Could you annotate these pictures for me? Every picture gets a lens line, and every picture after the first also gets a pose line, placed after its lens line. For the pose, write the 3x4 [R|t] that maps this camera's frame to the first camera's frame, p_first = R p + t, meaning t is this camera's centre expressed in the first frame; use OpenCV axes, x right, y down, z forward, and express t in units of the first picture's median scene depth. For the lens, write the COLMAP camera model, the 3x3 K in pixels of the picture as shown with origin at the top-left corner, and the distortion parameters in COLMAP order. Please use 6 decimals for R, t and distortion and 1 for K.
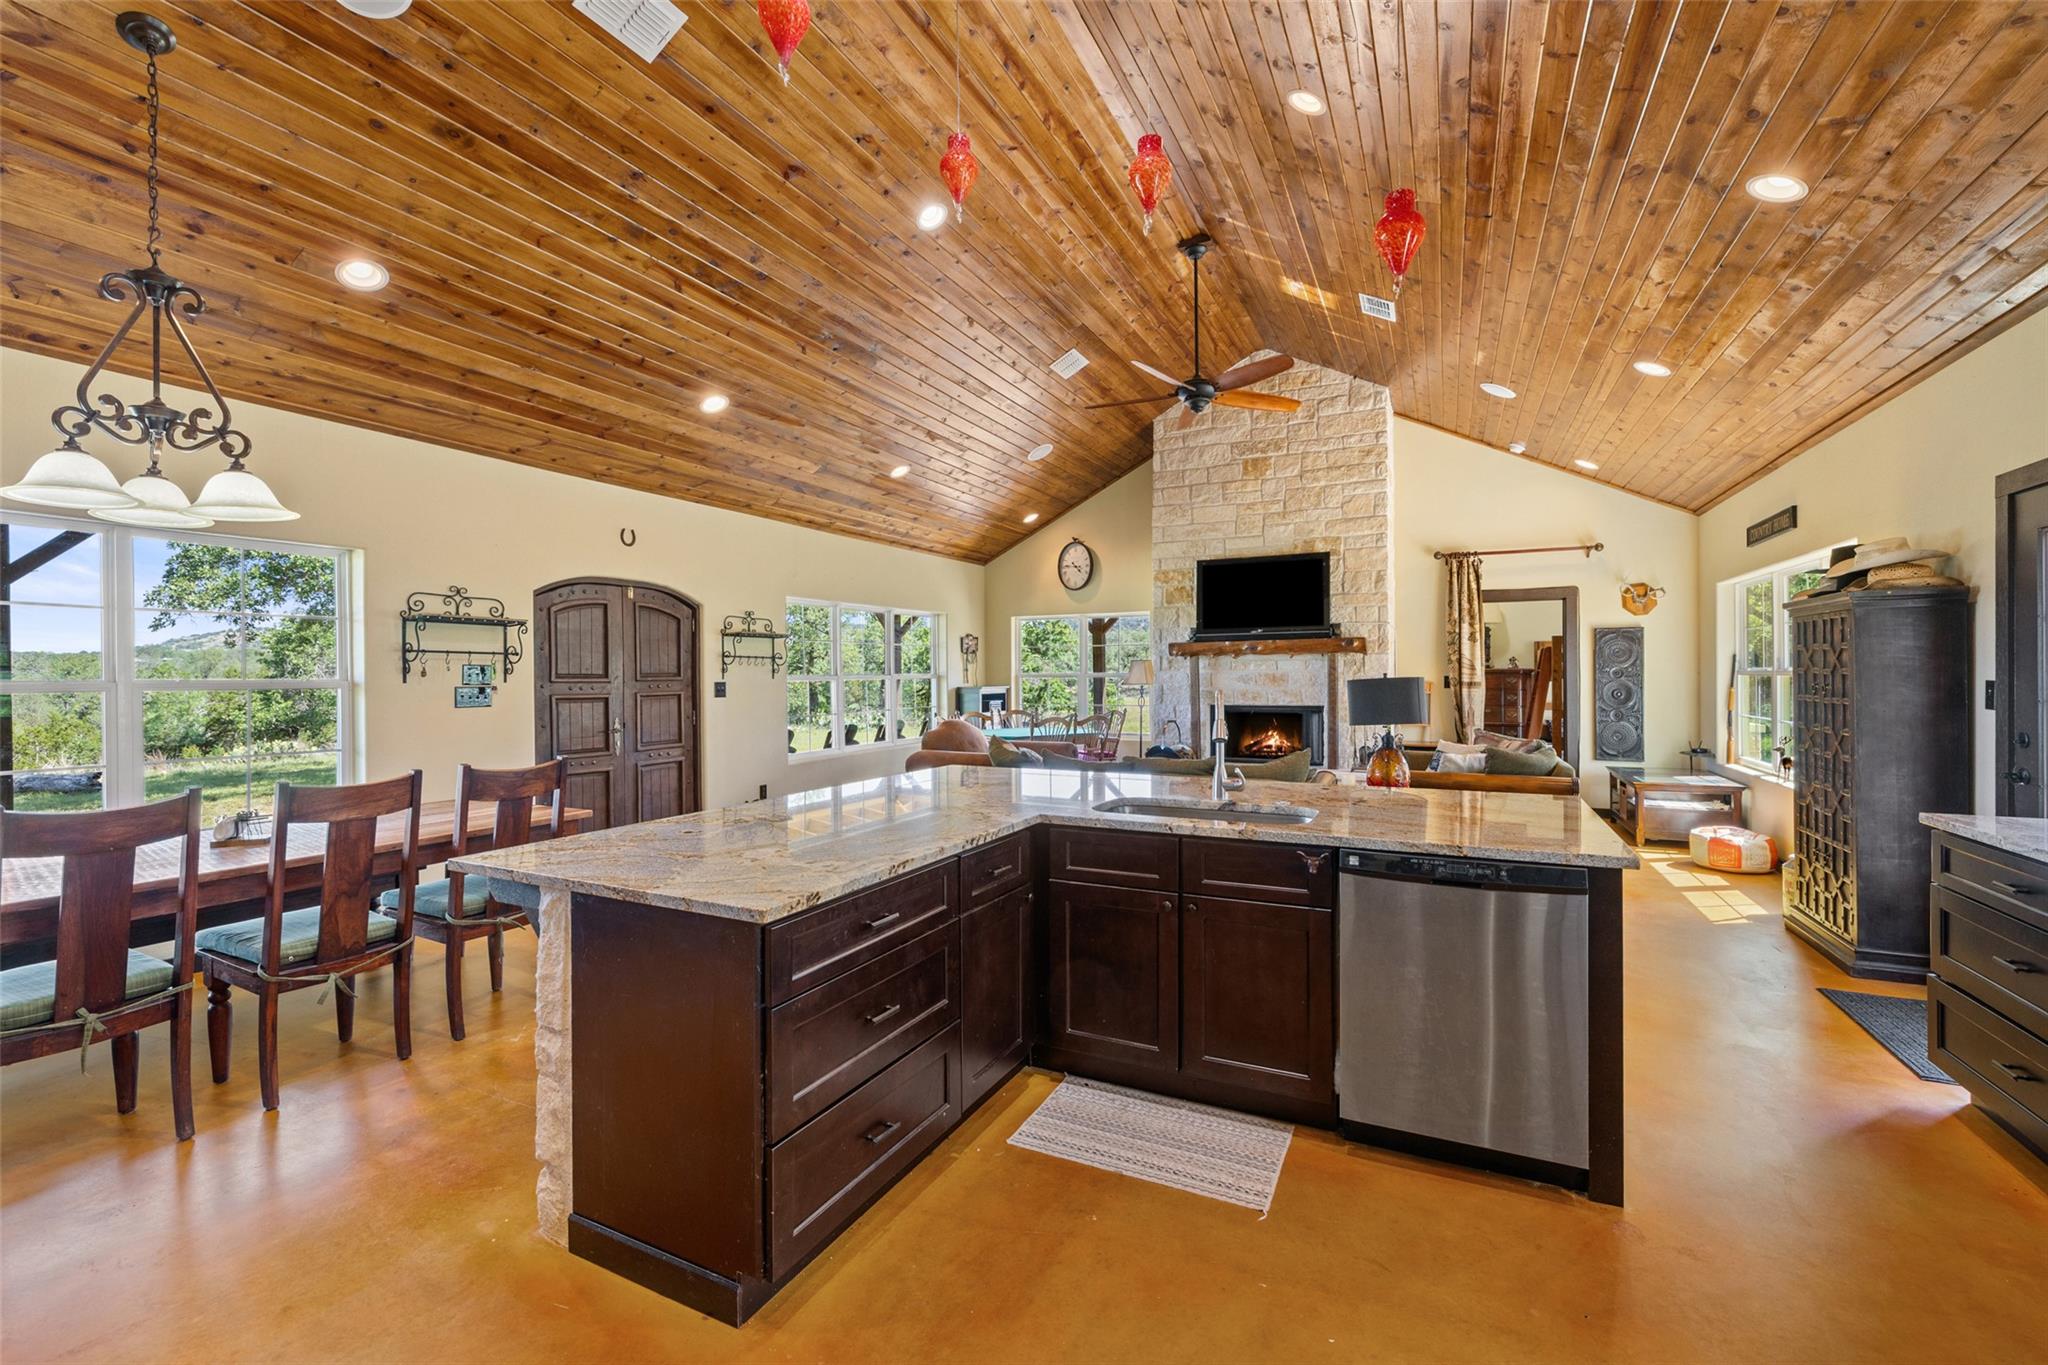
lens RADIAL K [[851.3, 0, 1025.8], [0, 851.3, 685.1], [0, 0, 1]] dist [0.000433, -0.000062]
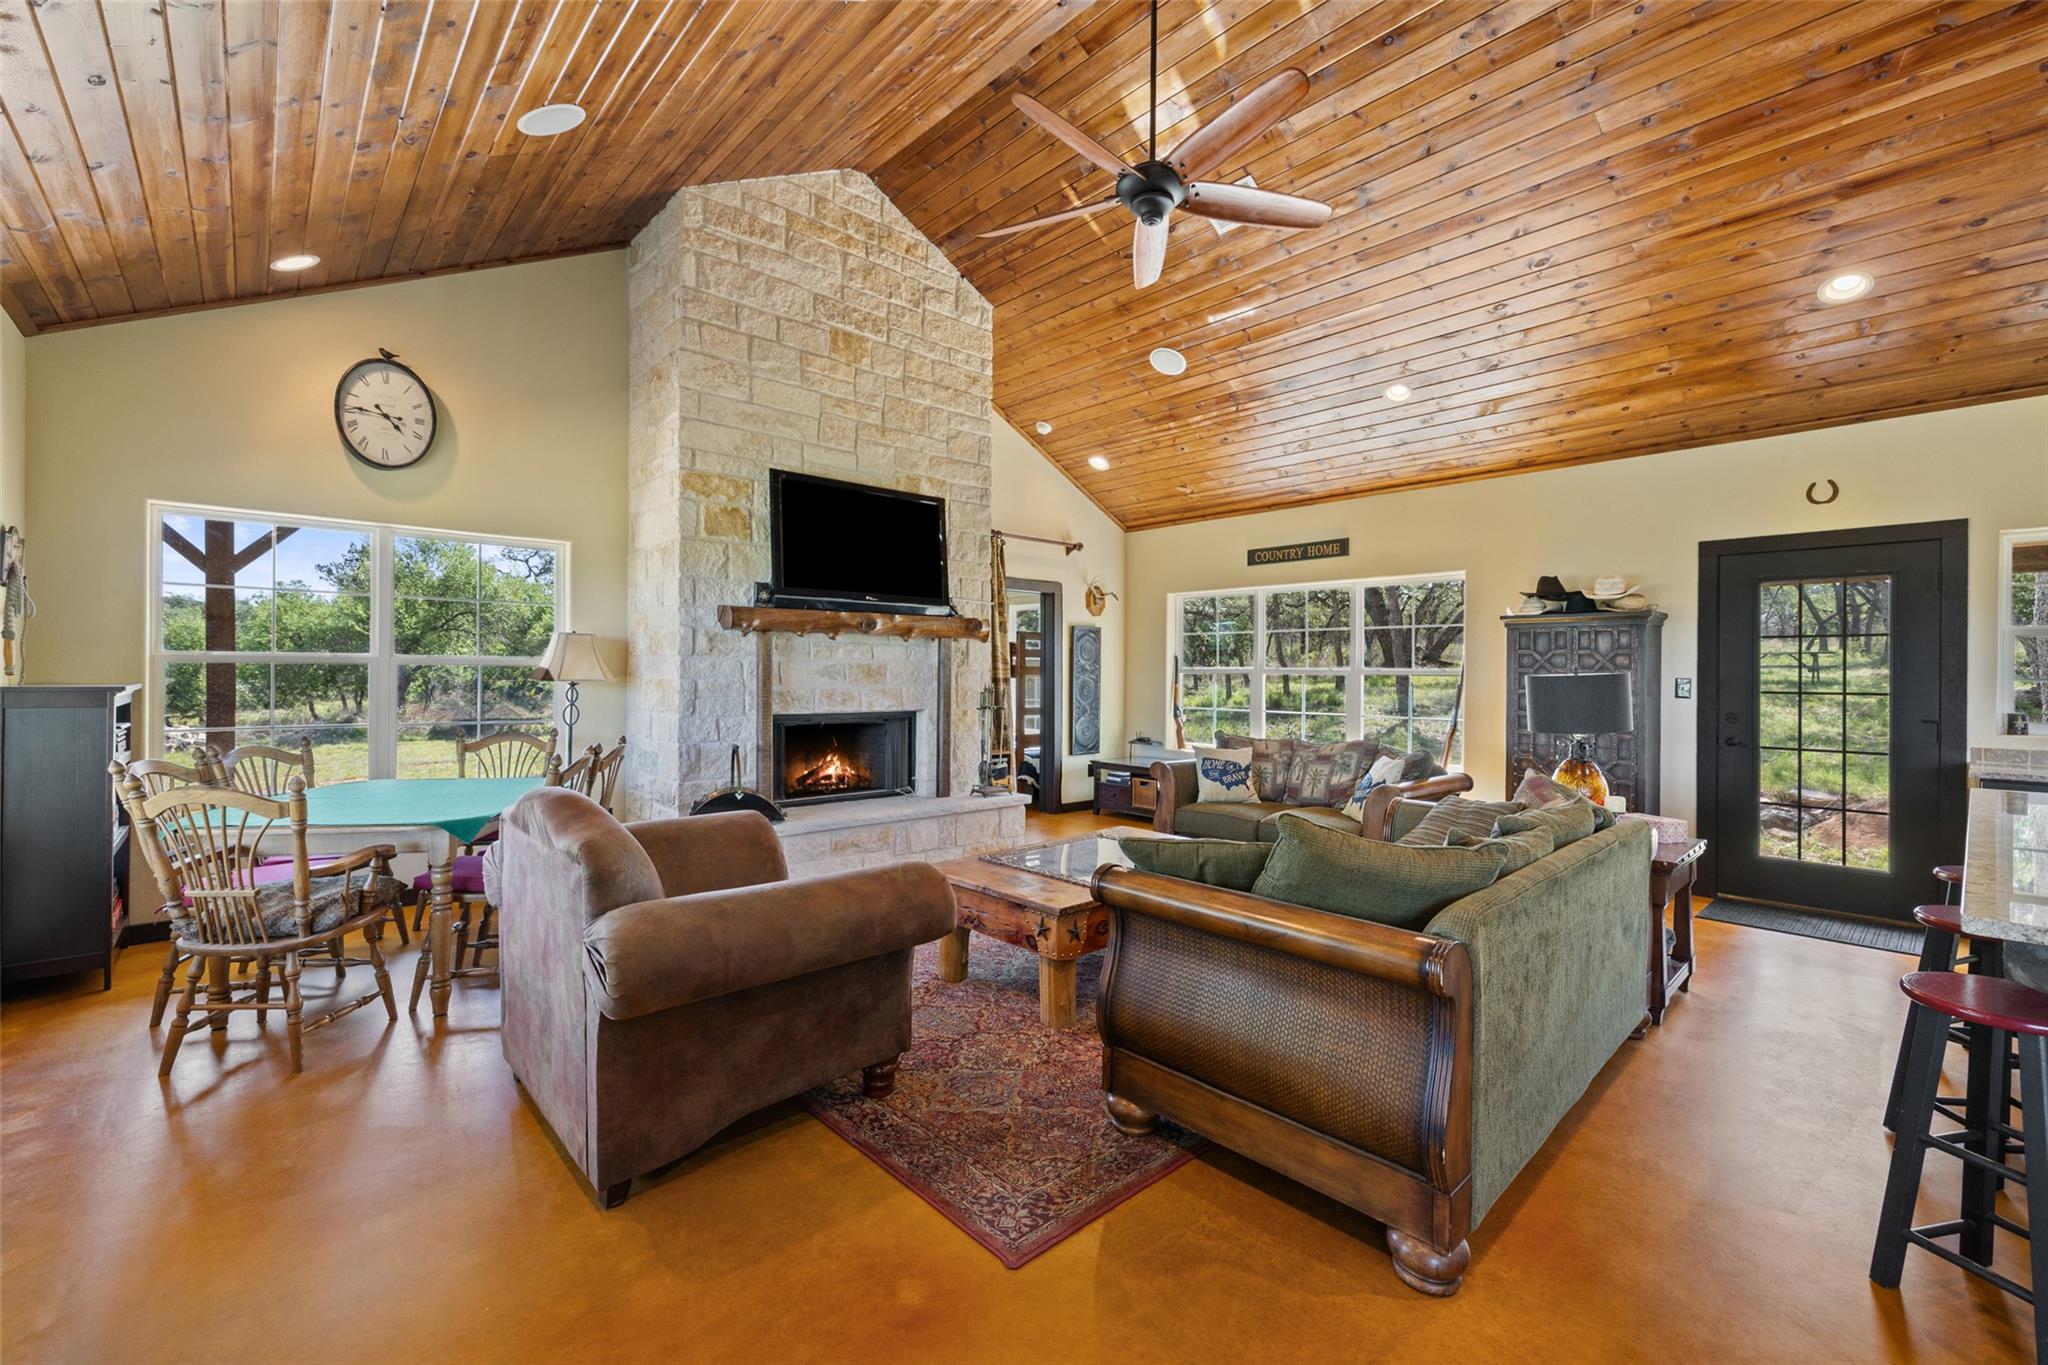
lens RADIAL K [[851.3, 0, 1025.4], [0, 851.3, 670.6], [0, 0, 1]] dist [0.000433, -0.000062]
pose [[0.374871, 0.011558, 0.927005, -0.305780], [-0.003005, 0.999932, -0.011252, -0.001878], [-0.927072, 0.001432, 0.374880, 0.696663]]
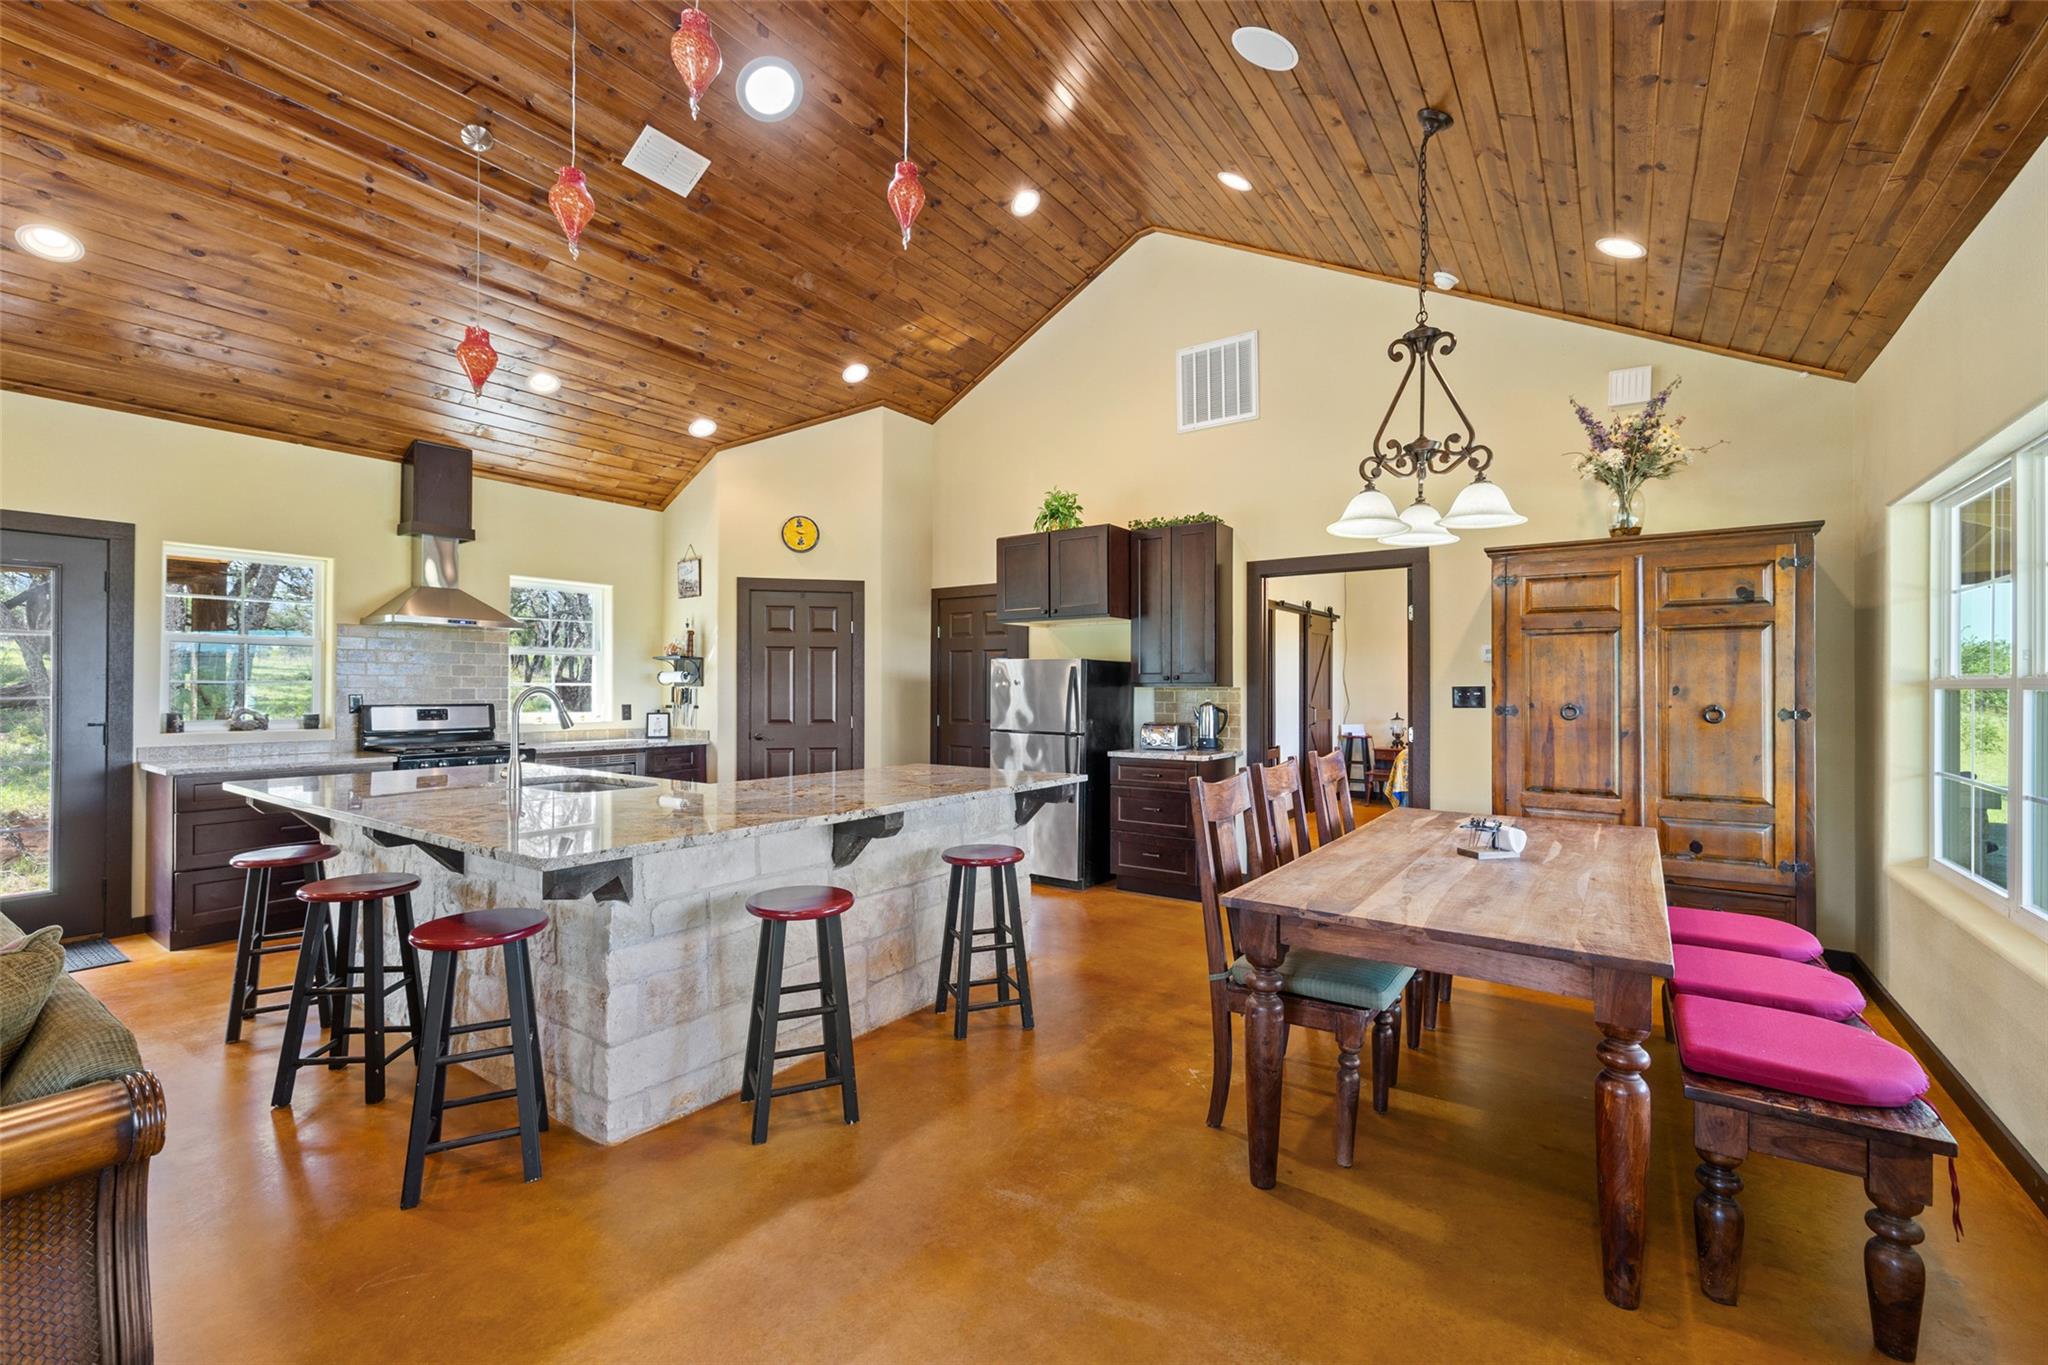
lens RADIAL K [[851.3, 0, 1027.1], [0, 851.3, 687.0], [0, 0, 1]] dist [0.000433, -0.000062]
pose [[-0.988421, 0.004908, 0.151658, -0.237785], [0.007109, 0.999877, 0.013972, -0.004094], [-0.151571, 0.014888, -0.988334, 0.801499]]
